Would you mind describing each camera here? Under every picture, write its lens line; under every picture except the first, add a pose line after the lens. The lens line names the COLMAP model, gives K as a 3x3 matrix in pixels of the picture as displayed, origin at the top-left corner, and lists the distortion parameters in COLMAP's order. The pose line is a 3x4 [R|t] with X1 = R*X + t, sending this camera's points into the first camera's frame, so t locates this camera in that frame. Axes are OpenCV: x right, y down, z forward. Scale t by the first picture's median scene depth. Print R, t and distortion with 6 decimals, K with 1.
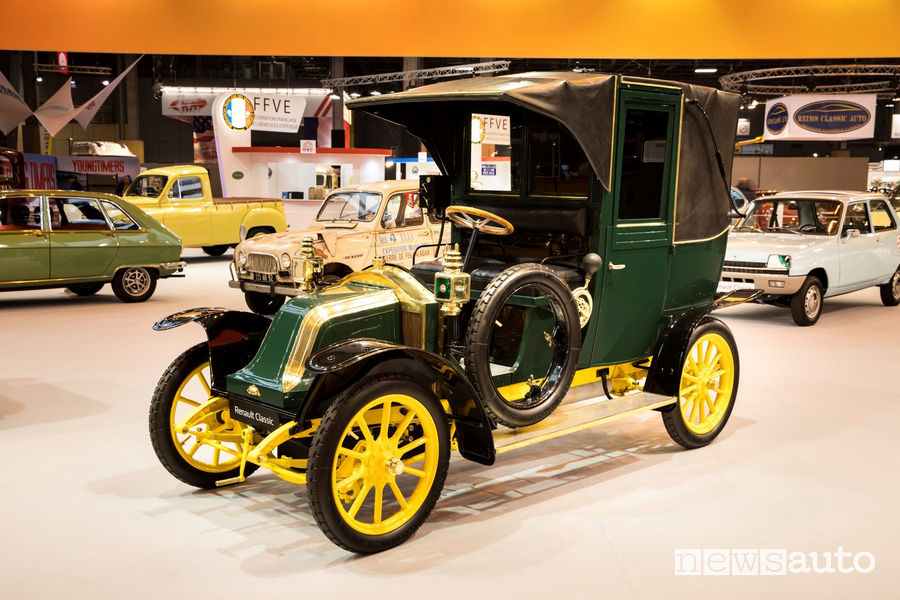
lens RADIAL K [[966.9, 0, 450.0], [0, 966.9, 300.0], [0, 0, 1]] dist [0.029146, 0.045101]
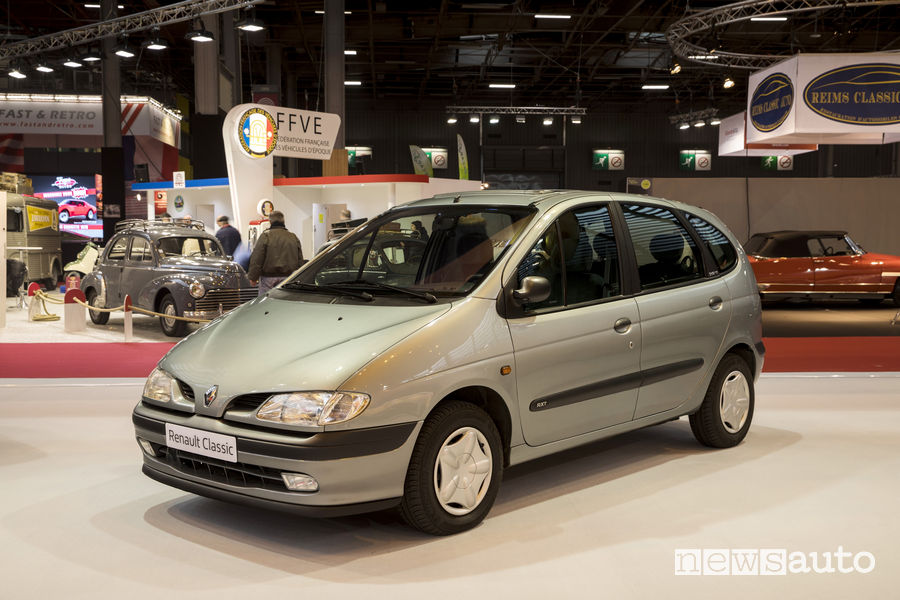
lens RADIAL K [[1035.9, 0, 450.0], [0, 1035.9, 300.0], [0, 0, 1]] dist [0.048877, 0.052771]
pose [[0.998542, -0.007595, 0.053435, 0.127002], [0.010528, 0.998440, -0.054825, -0.045765], [-0.052935, 0.055308, 0.997065, 0.442776]]
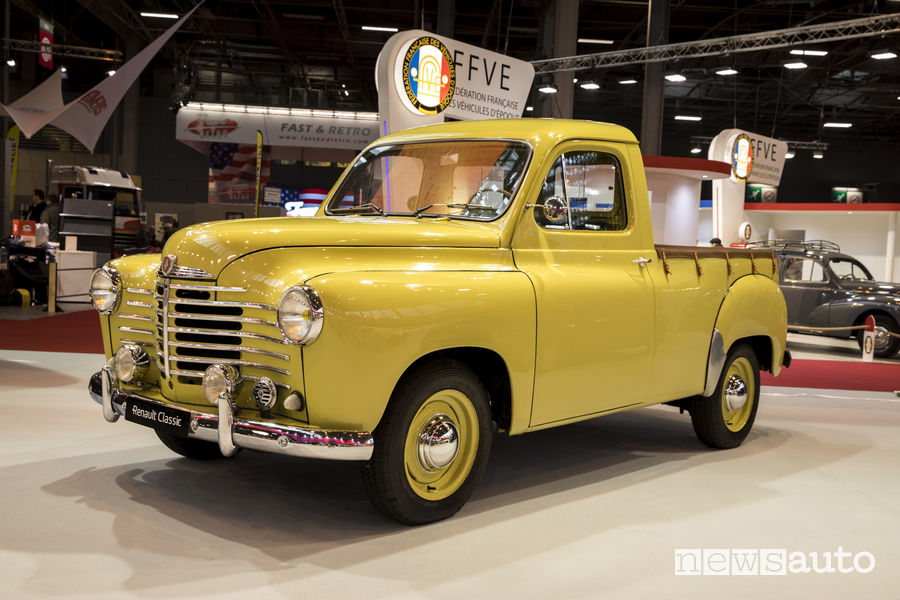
lens RADIAL K [[999.6, 0, 450.0], [0, 999.6, 300.0], [0, 0, 1]] dist [0.041844, 0.058065]
pose [[0.998783, 0.041172, 0.027172, -0.198418], [-0.039083, 0.996539, -0.073363, -0.041147], [-0.030099, 0.072211, 0.996935, 0.464476]]
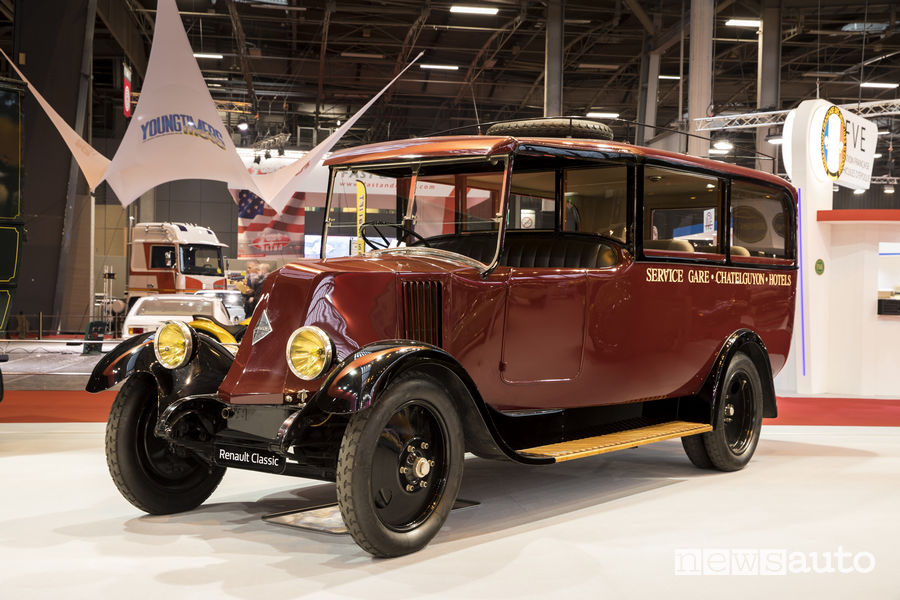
lens RADIAL K [[1122.1, 0, 450.0], [0, 1122.1, 300.0], [0, 0, 1]] dist [0.033652, 0.035808]
pose [[0.993283, 0.011395, 0.115147, -0.439976], [0.002300, 0.992998, -0.118112, -0.040443], [-0.115687, 0.117583, 0.986302, 0.418672]]
